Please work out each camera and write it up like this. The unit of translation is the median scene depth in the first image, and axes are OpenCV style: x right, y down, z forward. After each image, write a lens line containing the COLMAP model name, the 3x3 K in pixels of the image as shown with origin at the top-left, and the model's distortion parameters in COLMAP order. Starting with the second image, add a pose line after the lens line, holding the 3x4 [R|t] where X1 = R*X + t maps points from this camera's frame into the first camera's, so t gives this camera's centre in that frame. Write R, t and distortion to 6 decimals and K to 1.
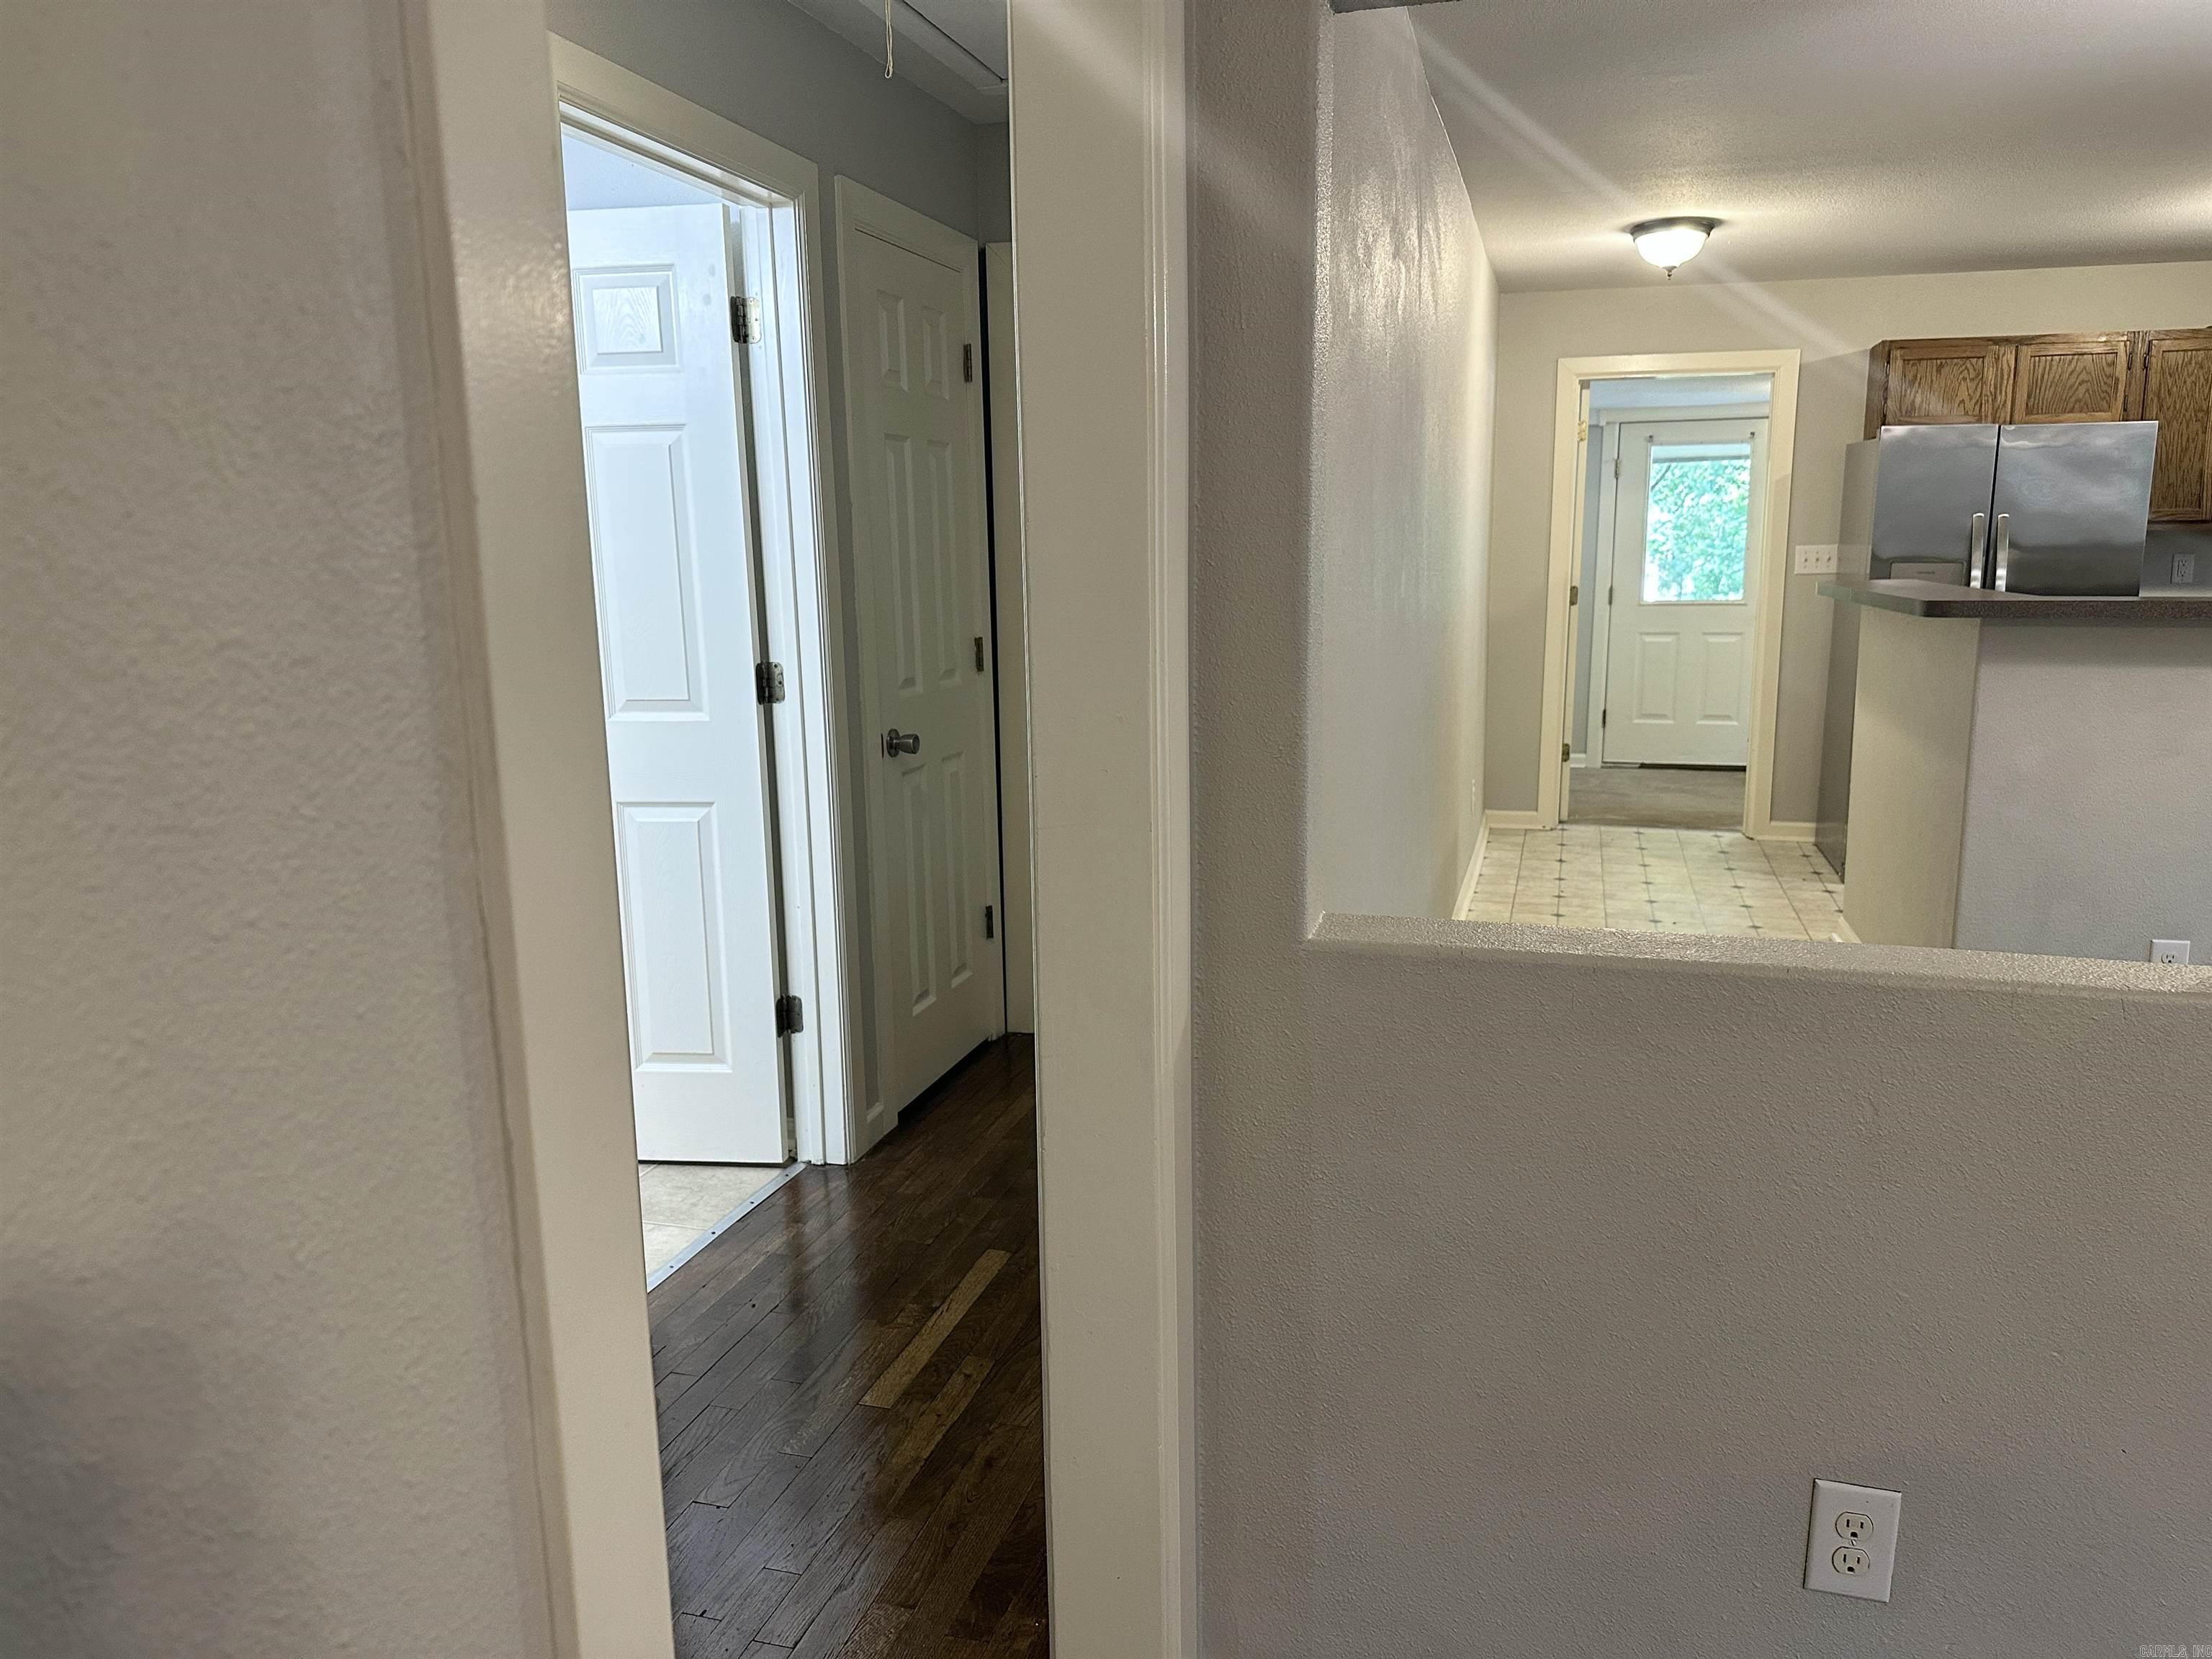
lens RADIAL K [[1548.9, 0, 1110.4], [0, 1548.9, 805.0], [0, 0, 1]] dist [0.049795, -0.061402]
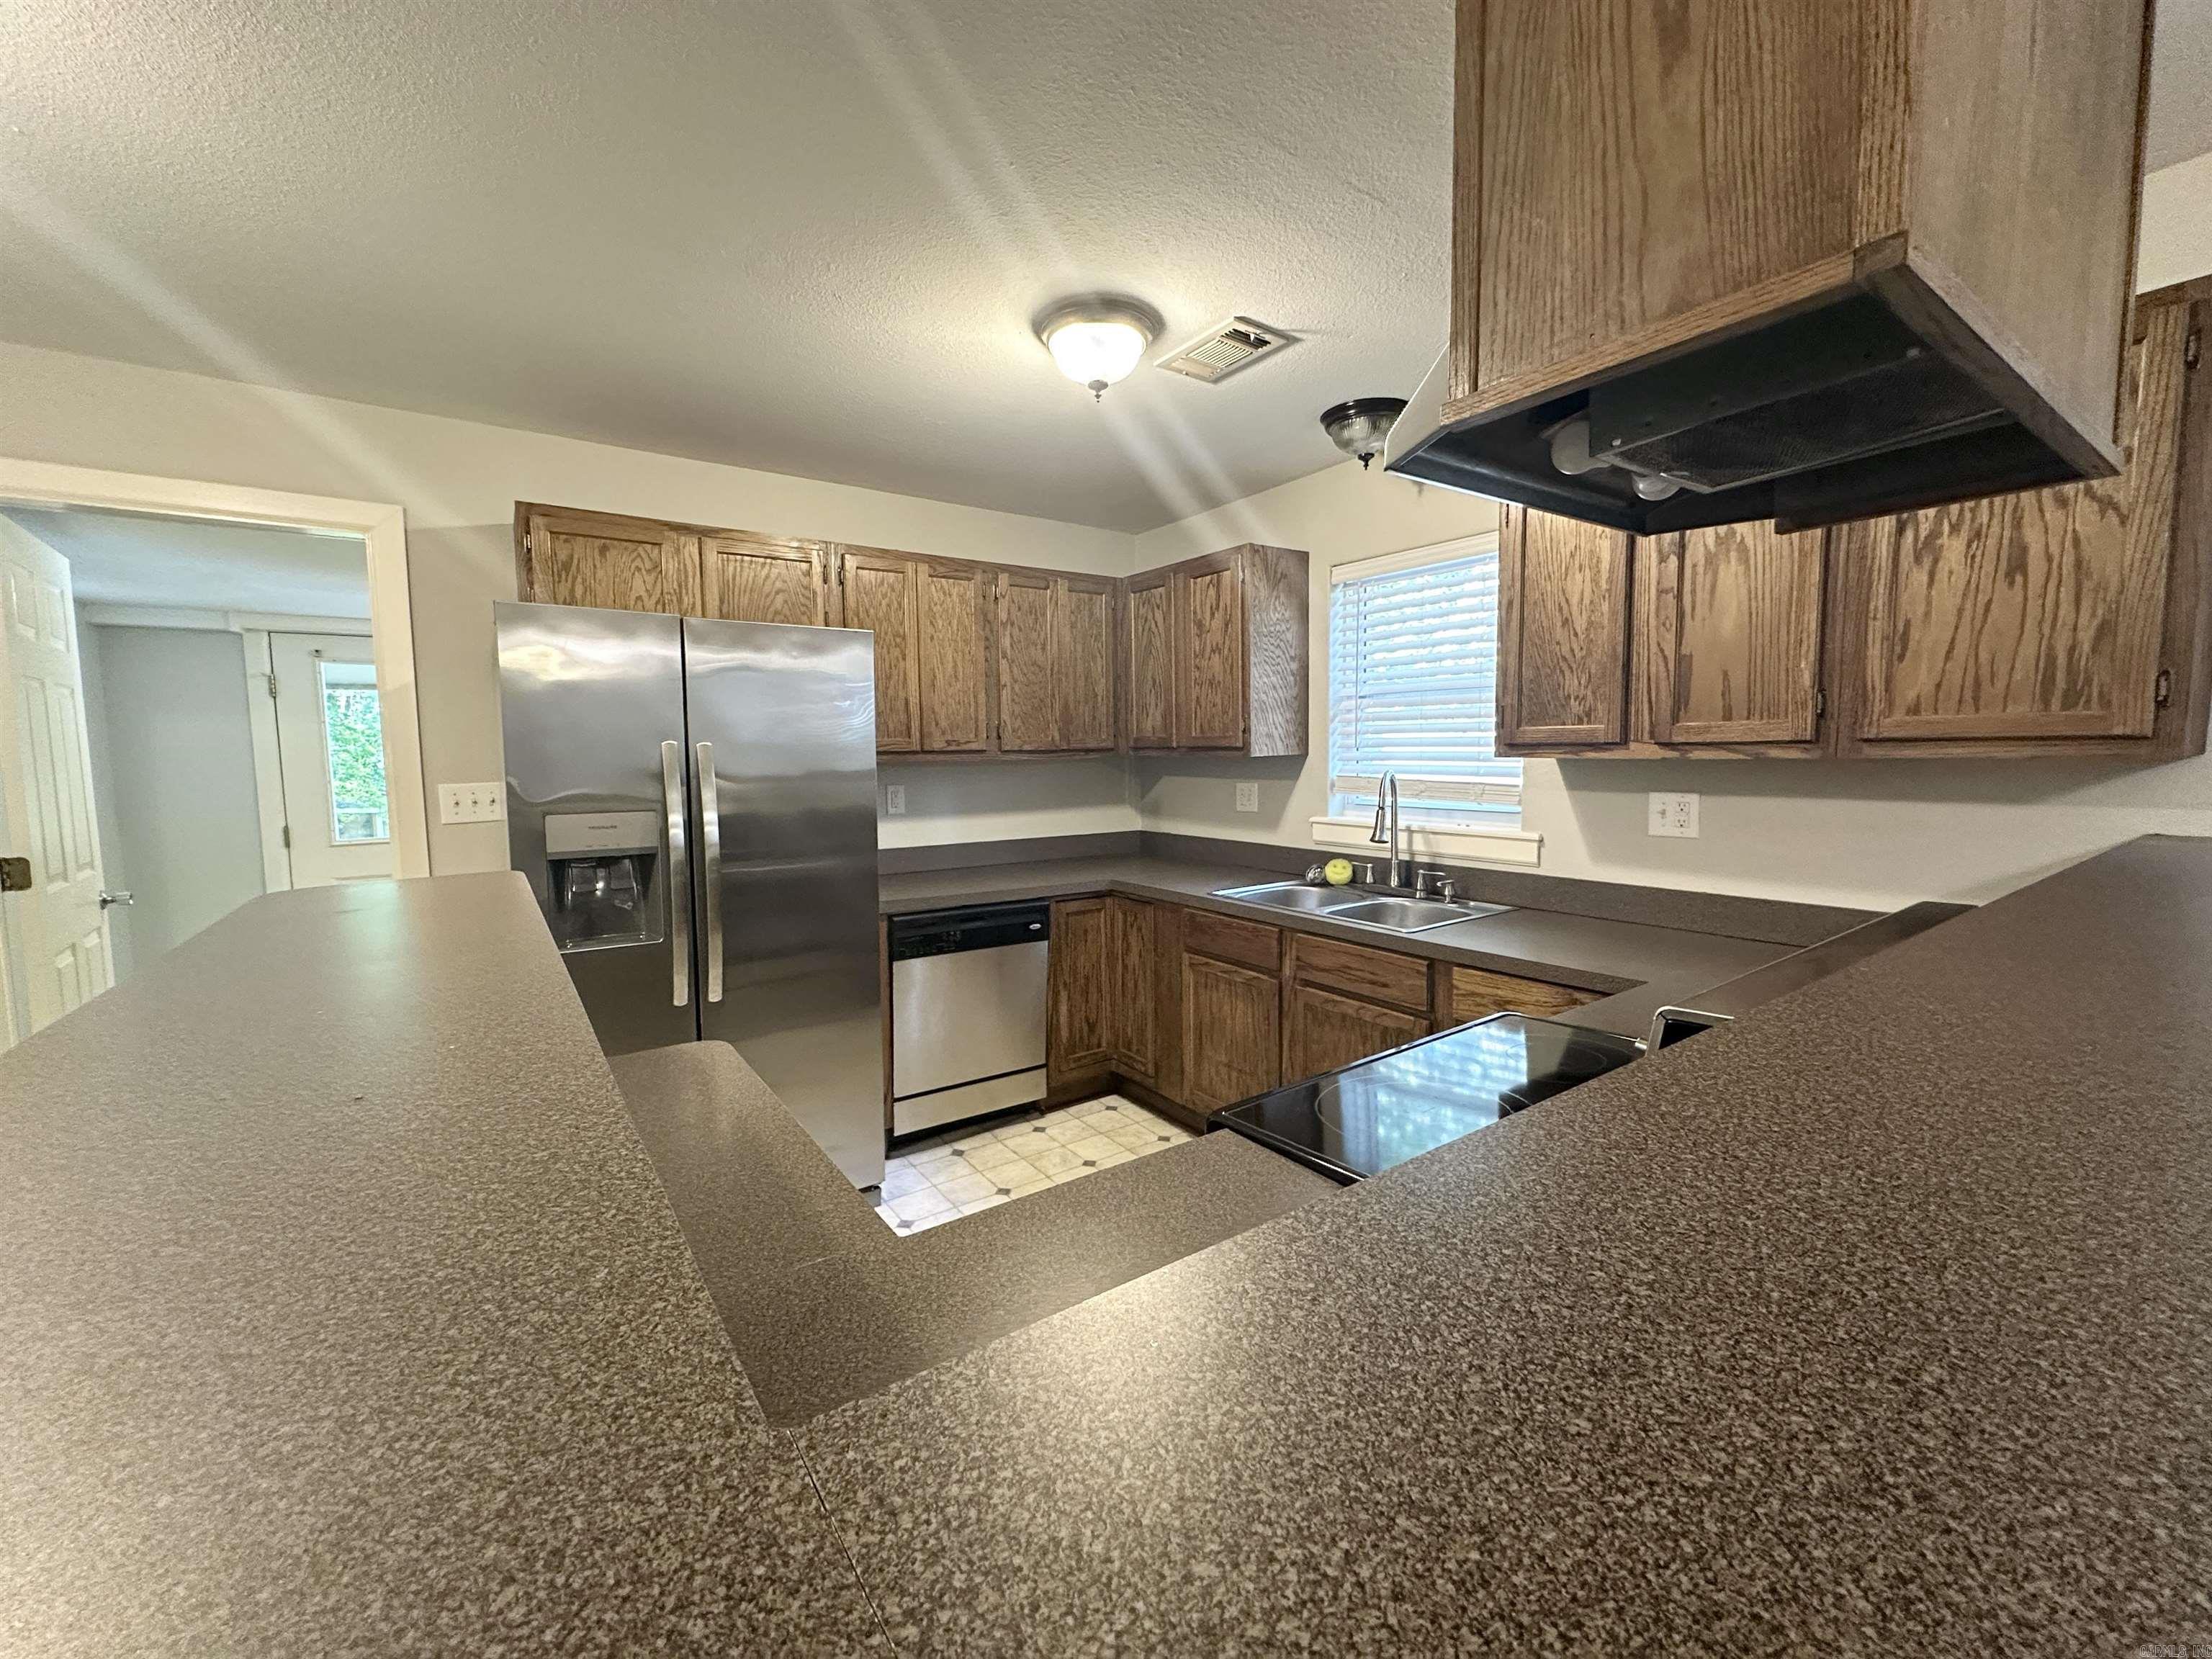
lens RADIAL K [[883.3, 0, 1106.0], [0, 883.3, 829.5], [0, 0, 1]] dist [0.000374, -0.000090]
pose [[0.620744, -0.066484, 0.781190, 0.579275], [0.137536, 0.990181, -0.025018, -0.175004], [-0.771856, 0.122971, 0.623792, 0.963927]]
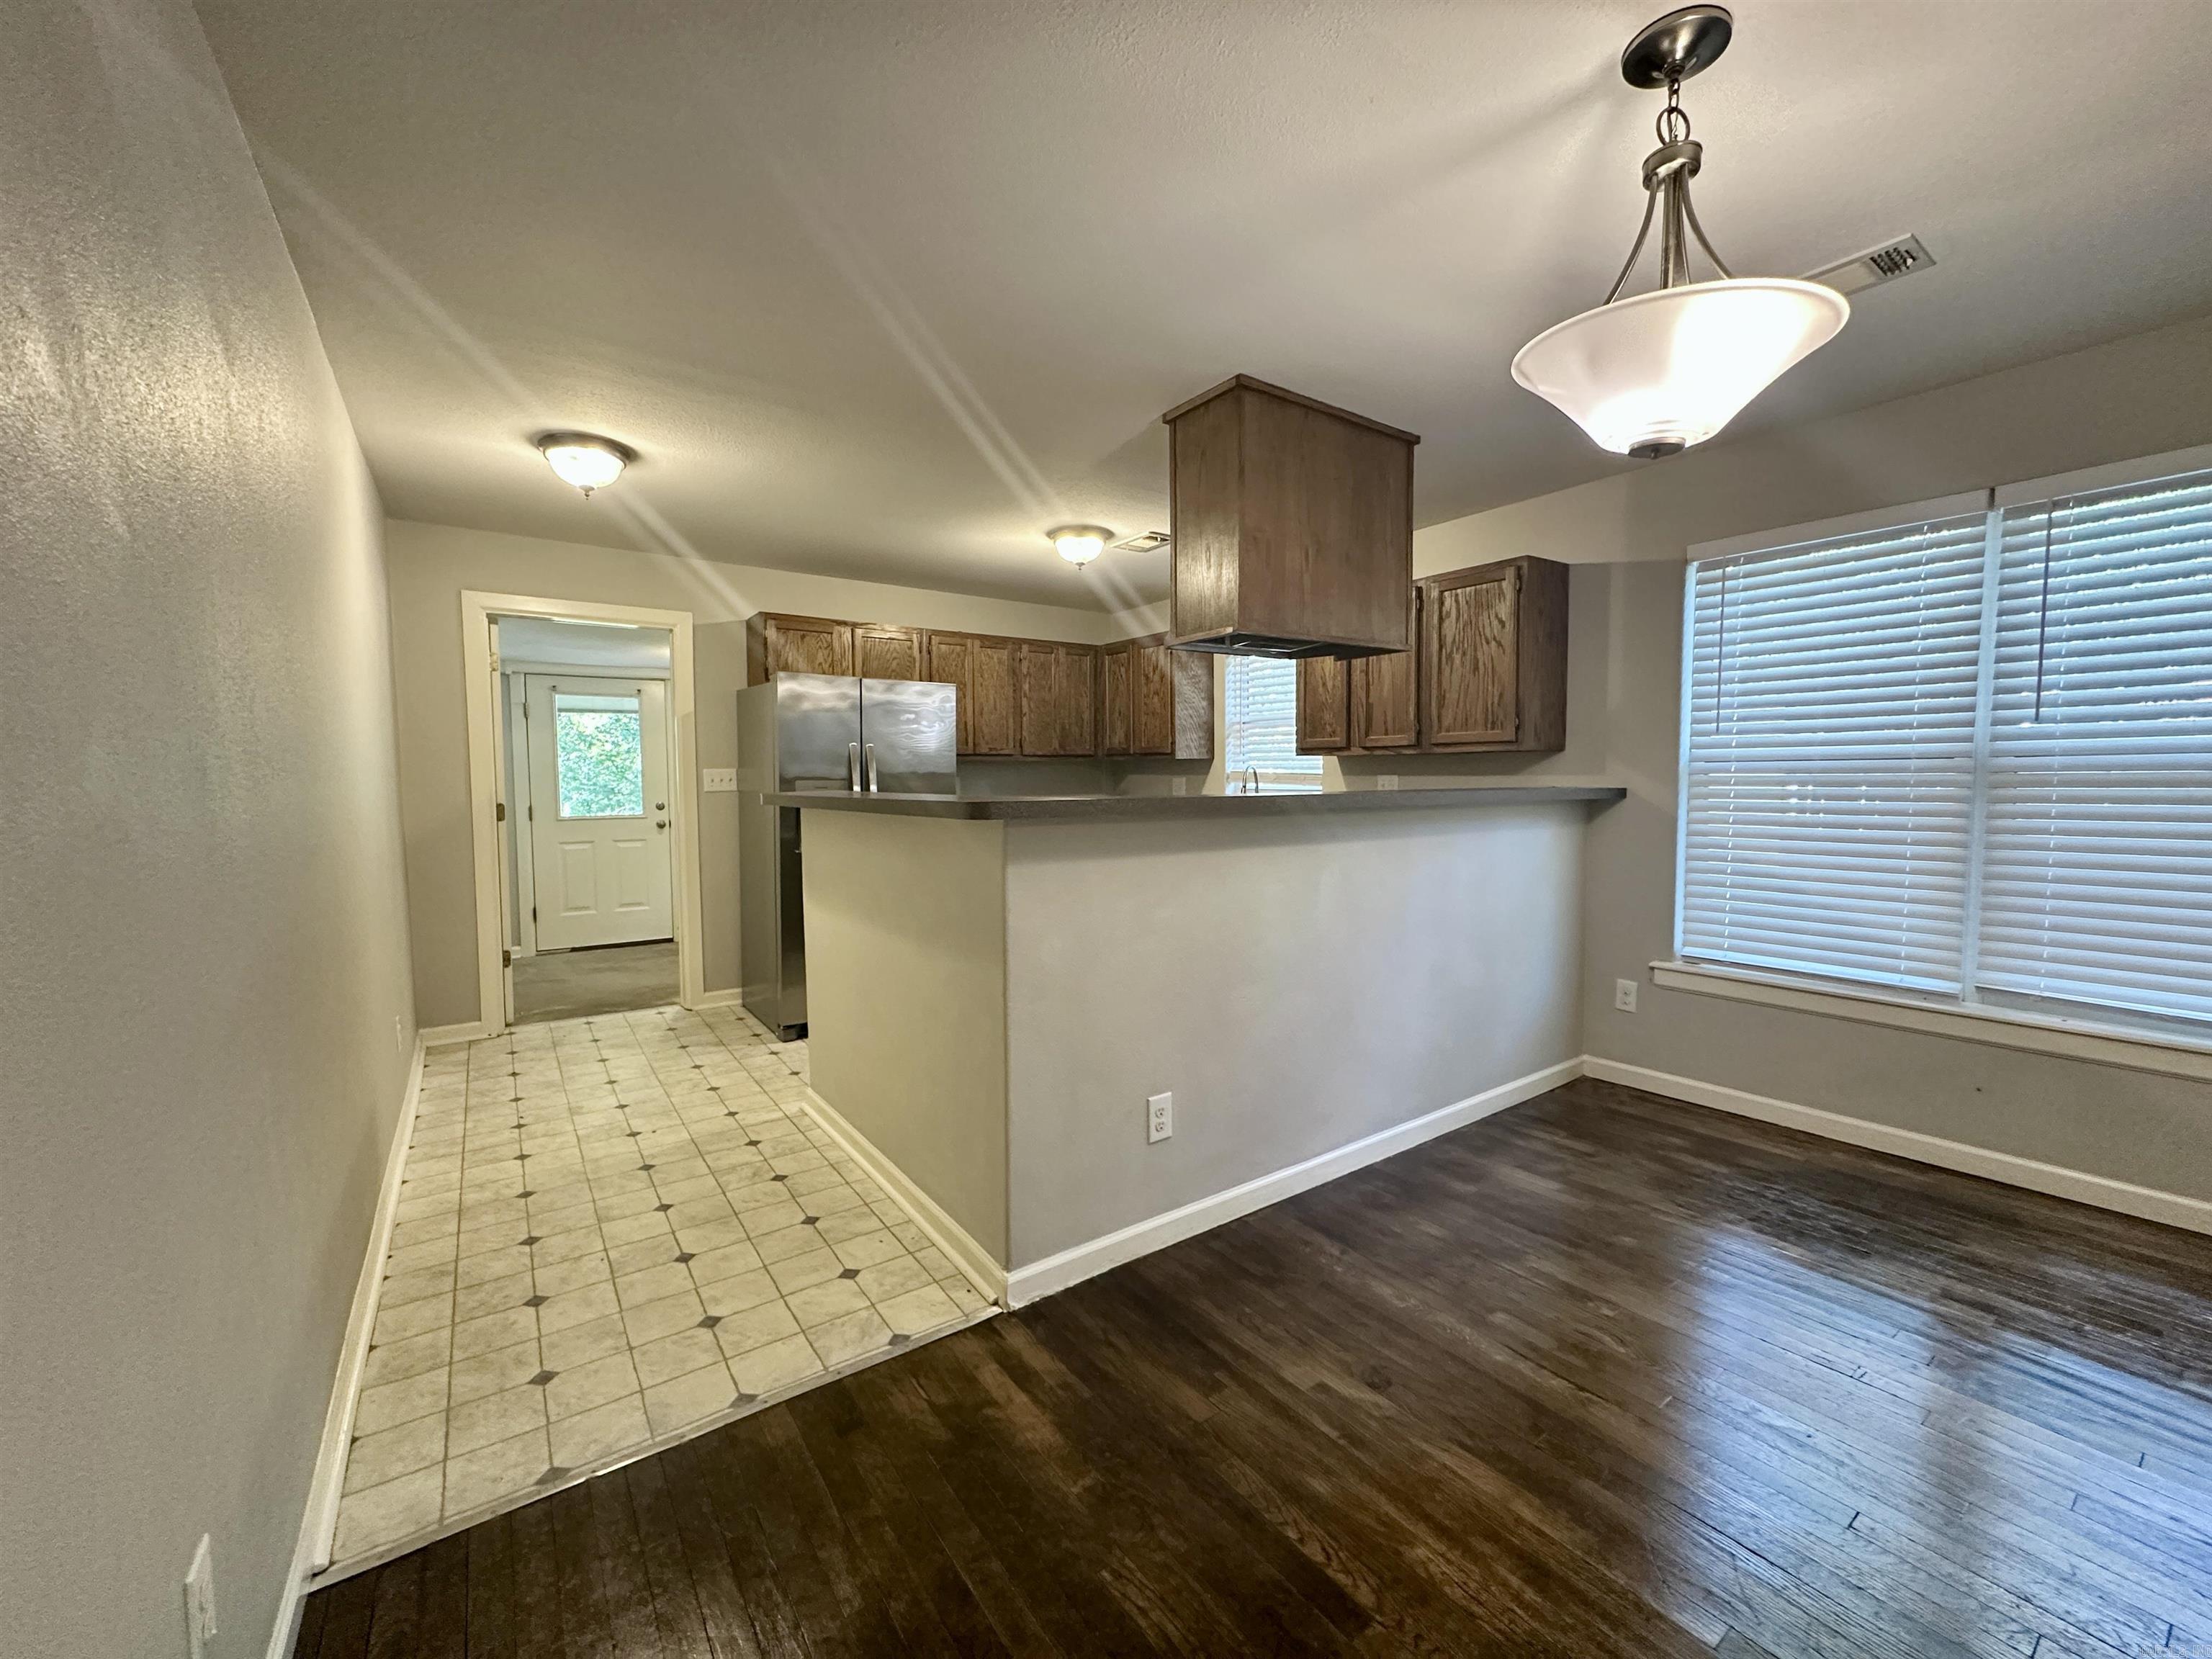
lens RADIAL K [[882.4, 0, 1107.8], [0, 882.4, 833.5], [0, 0, 1]] dist [-0.002909, 0.000544]
pose [[0.619380, -0.044628, 0.783822, 0.161659], [0.130945, 0.990271, -0.047091, -0.075674], [-0.774094, 0.131805, 0.619198, 0.606176]]
